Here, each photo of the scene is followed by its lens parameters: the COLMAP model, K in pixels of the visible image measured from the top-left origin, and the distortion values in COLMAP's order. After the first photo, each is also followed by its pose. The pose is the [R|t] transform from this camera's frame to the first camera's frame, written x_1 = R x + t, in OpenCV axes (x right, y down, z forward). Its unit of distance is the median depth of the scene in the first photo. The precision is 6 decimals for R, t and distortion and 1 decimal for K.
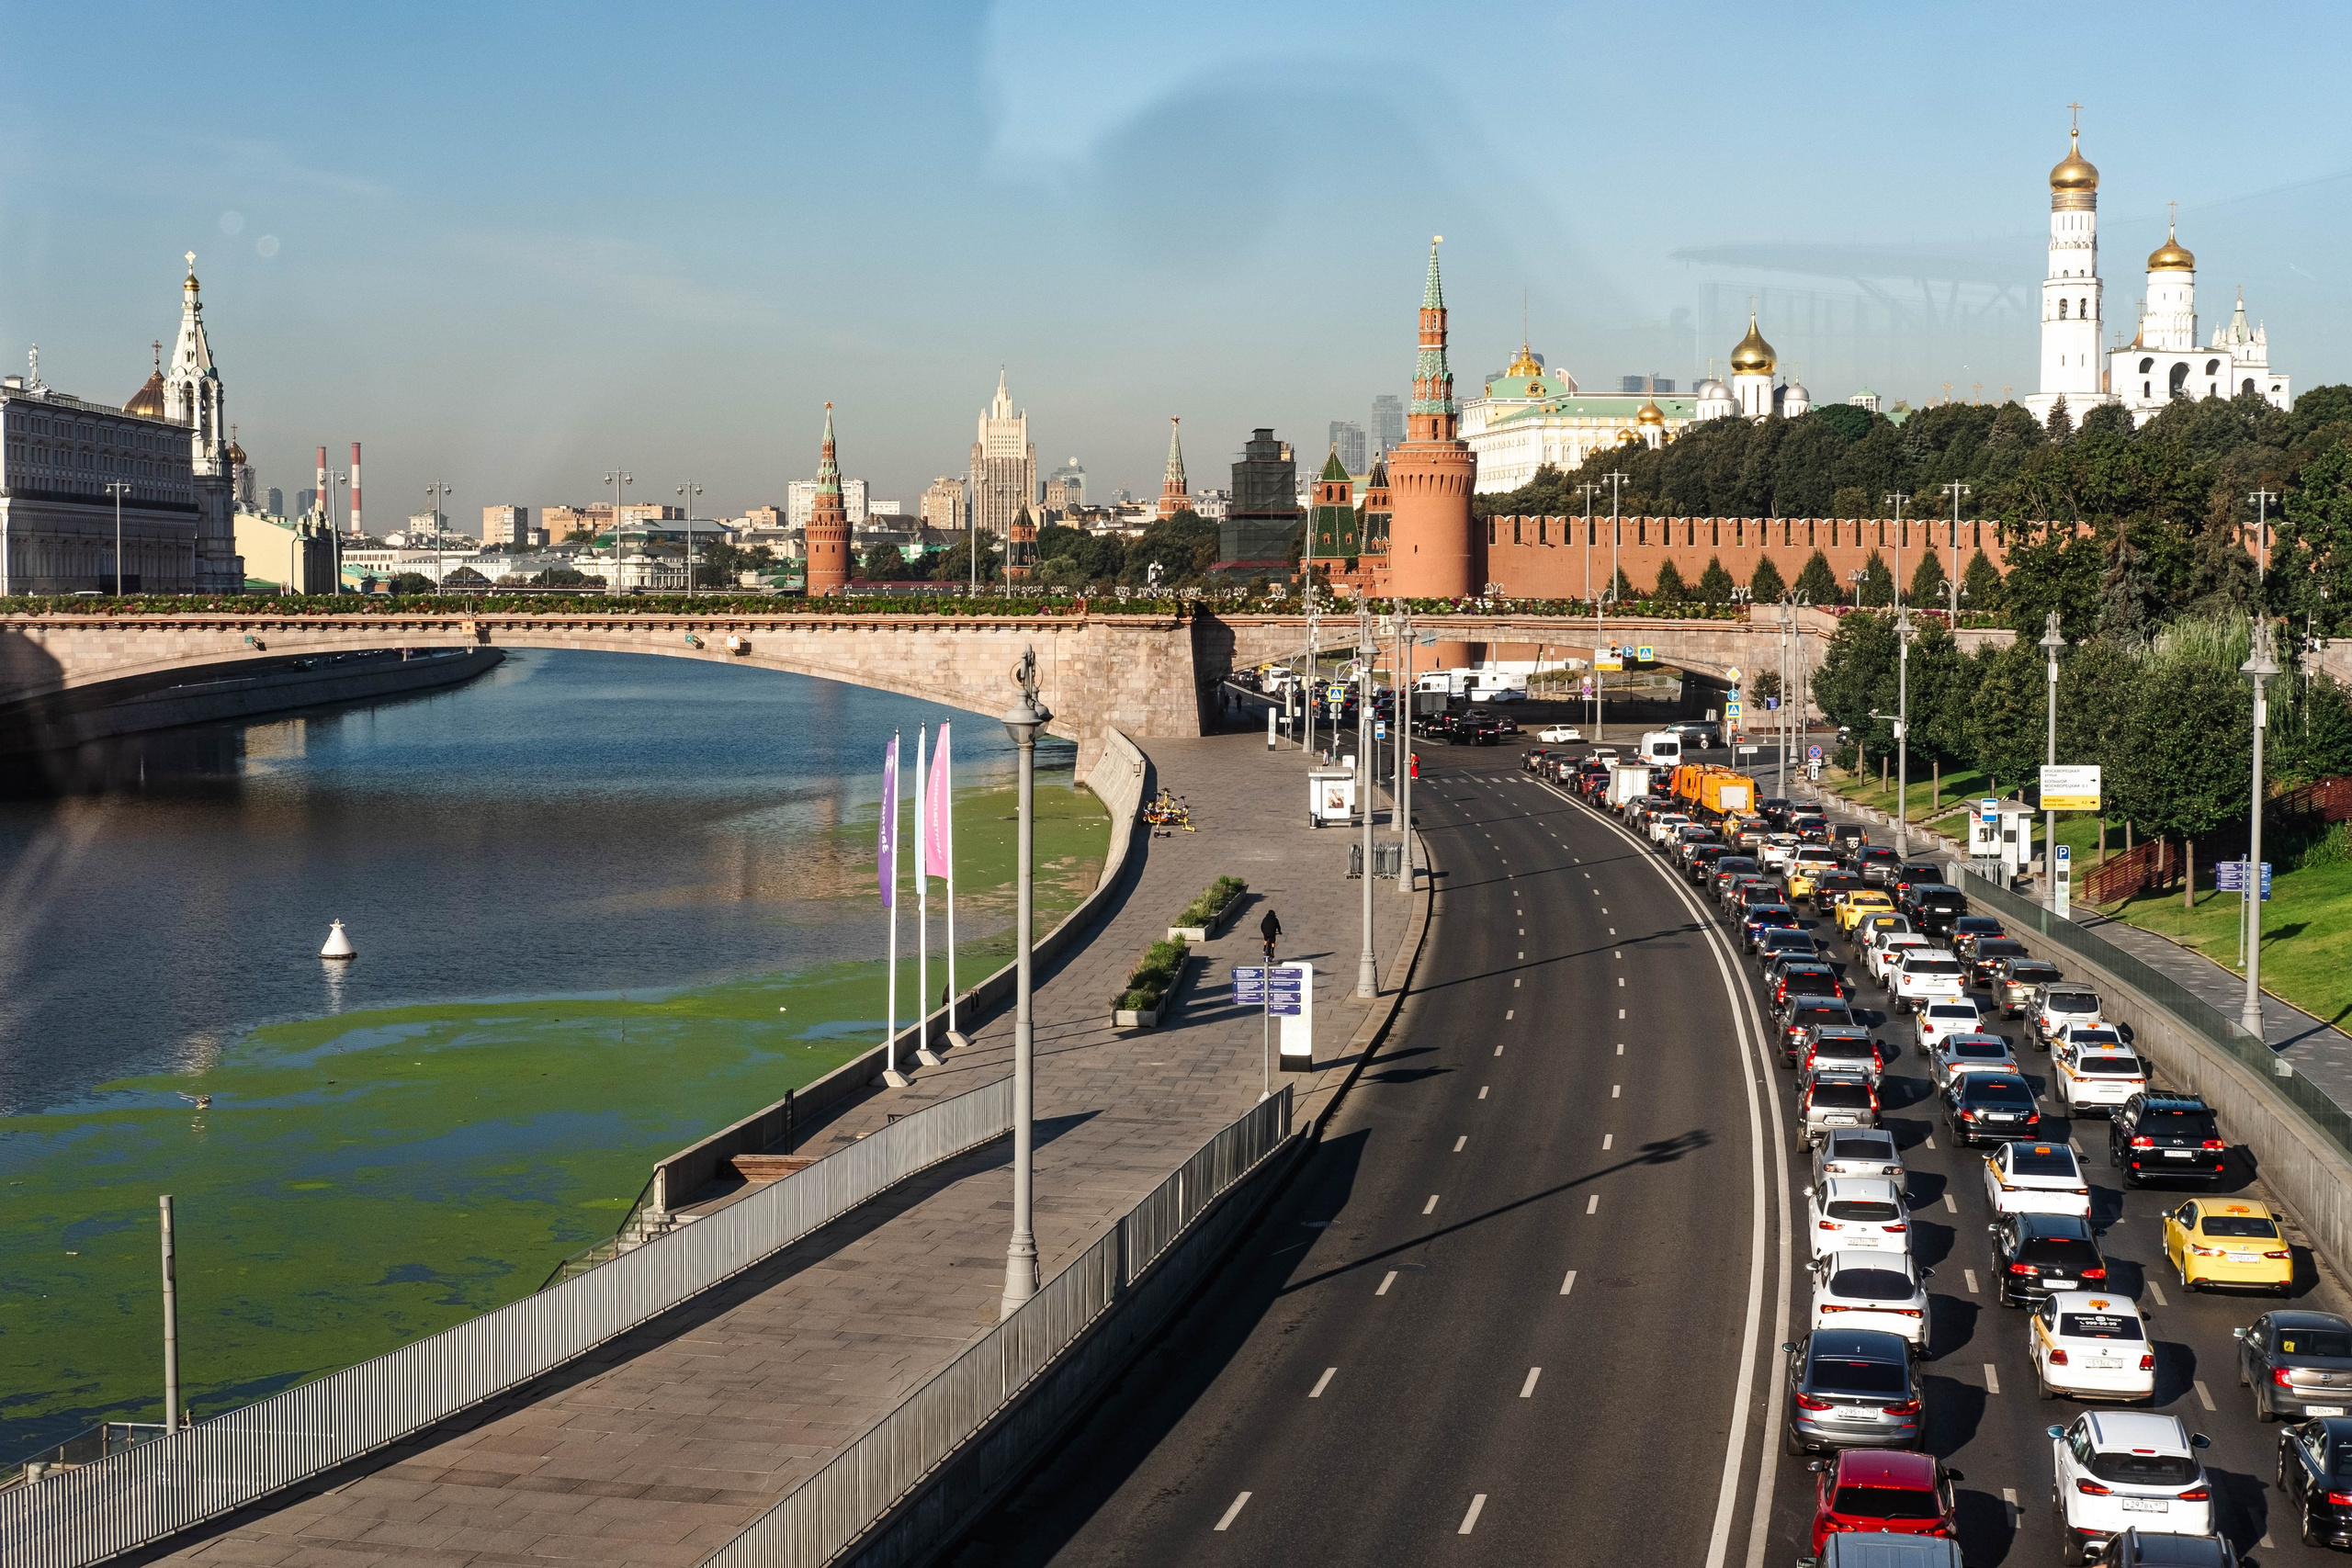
lens RADIAL K [[3603.5, 0, 1173.9], [0, 3603.5, 726.3], [0, 0, 1]] dist [-0.033684, -0.016069]
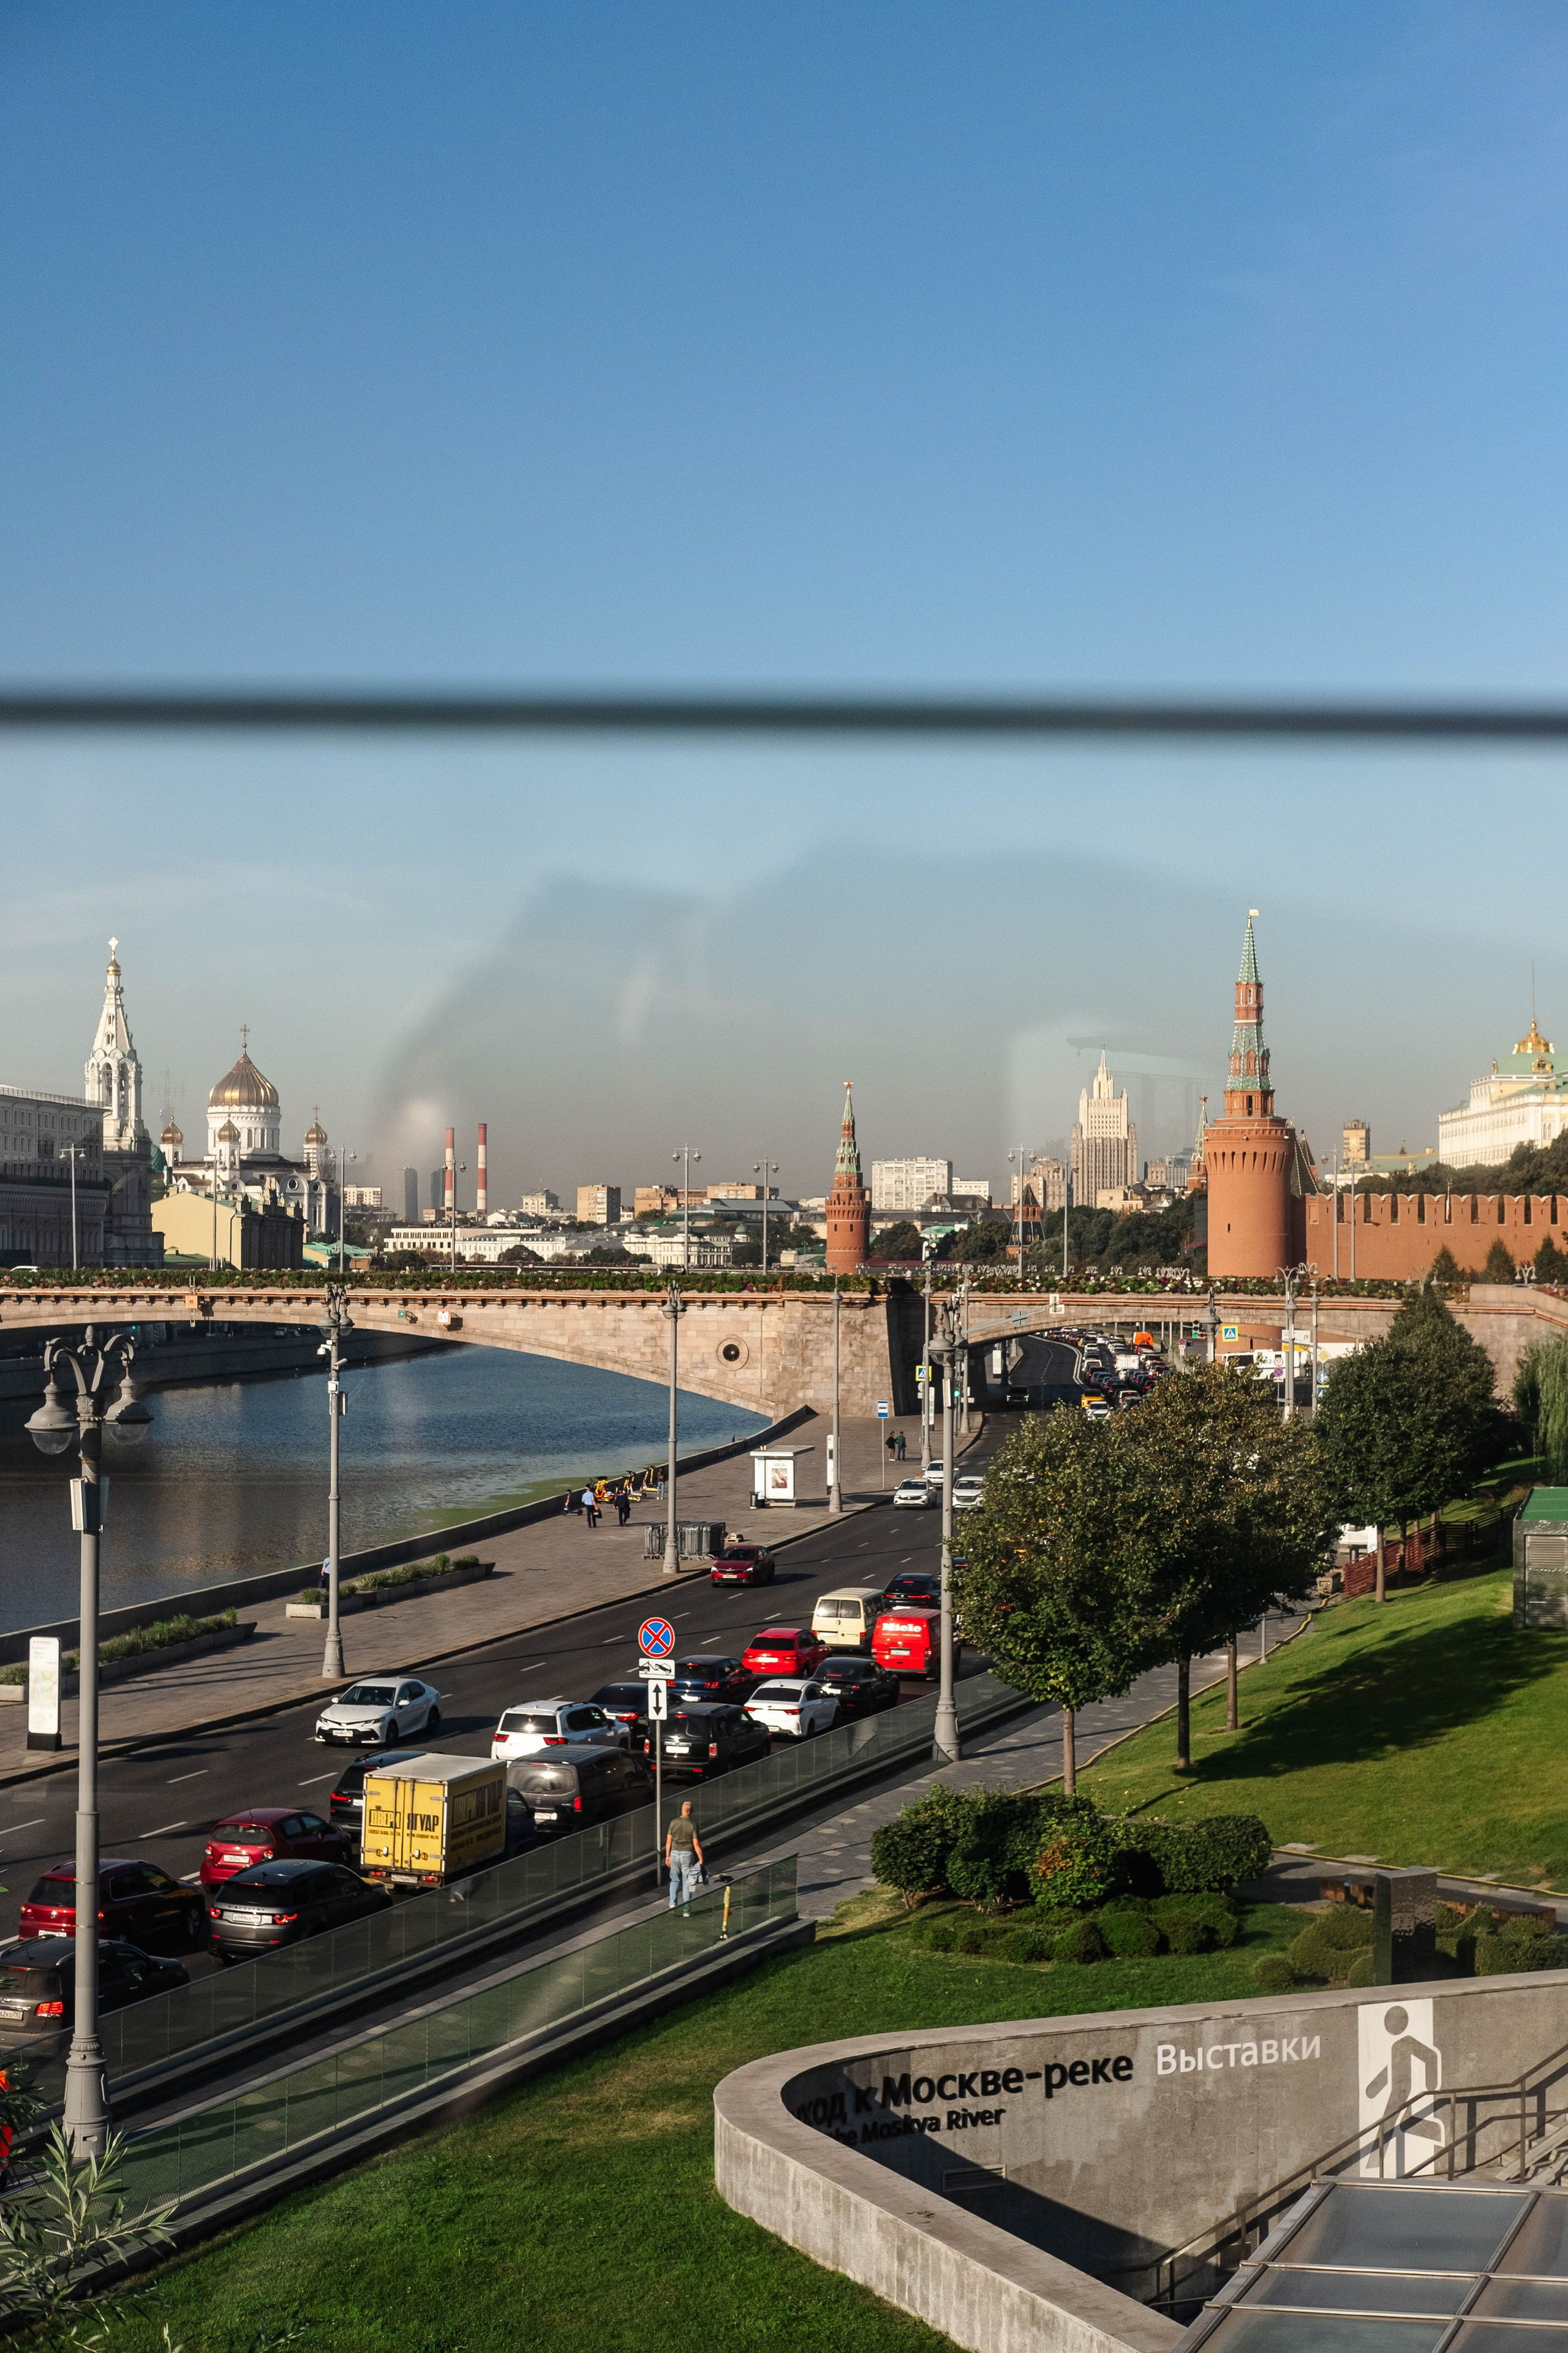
lens RADIAL K [[3605.1, 0, 784.0], [0, 3605.1, 1176.5], [0, 0, 1]] dist [-0.033684, -0.016069]
pose [[0.988899, -0.000060, -0.148592, 0.120634], [-0.009418, 0.997964, -0.063076, -0.000045], [0.148293, 0.063775, 0.986885, 0.016944]]
